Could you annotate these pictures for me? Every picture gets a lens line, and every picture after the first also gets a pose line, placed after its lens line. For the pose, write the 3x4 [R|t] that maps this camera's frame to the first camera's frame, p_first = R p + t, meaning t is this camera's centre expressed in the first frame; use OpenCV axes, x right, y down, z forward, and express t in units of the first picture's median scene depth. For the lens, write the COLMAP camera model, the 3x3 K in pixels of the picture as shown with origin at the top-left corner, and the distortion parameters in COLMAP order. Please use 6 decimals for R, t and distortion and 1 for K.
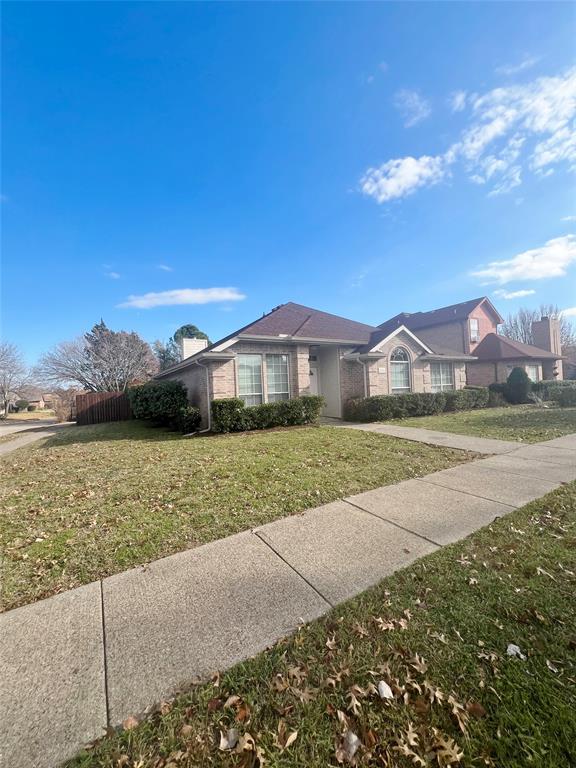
lens RADIAL K [[306.8, 0, 289.5], [0, 306.8, 384.2], [0, 0, 1]] dist [-0.001408, -0.000076]
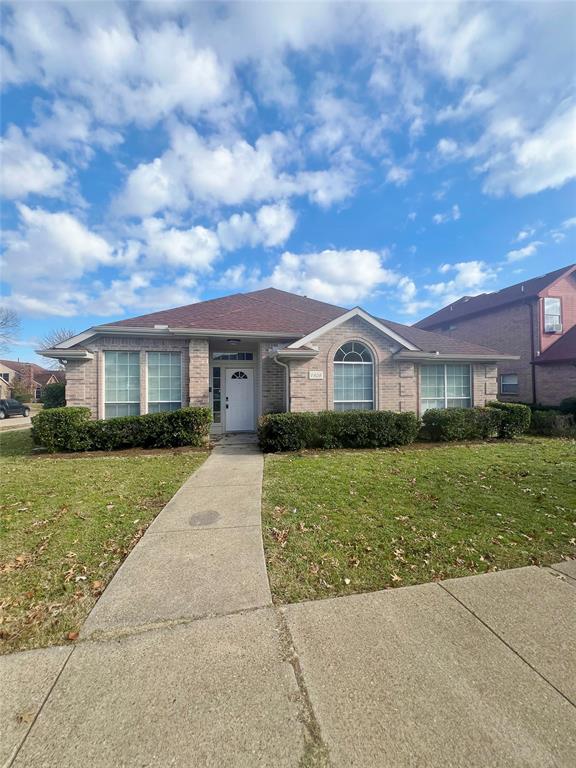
lens RADIAL K [[307.4, 0, 287.6], [0, 307.4, 384.1], [0, 0, 1]] dist [-0.003193, -0.000906]
pose [[0.953472, 0.035428, -0.299393, 0.432540], [-0.030577, 0.999314, 0.020872, -0.036474], [0.299927, -0.010746, 0.953901, 0.316389]]
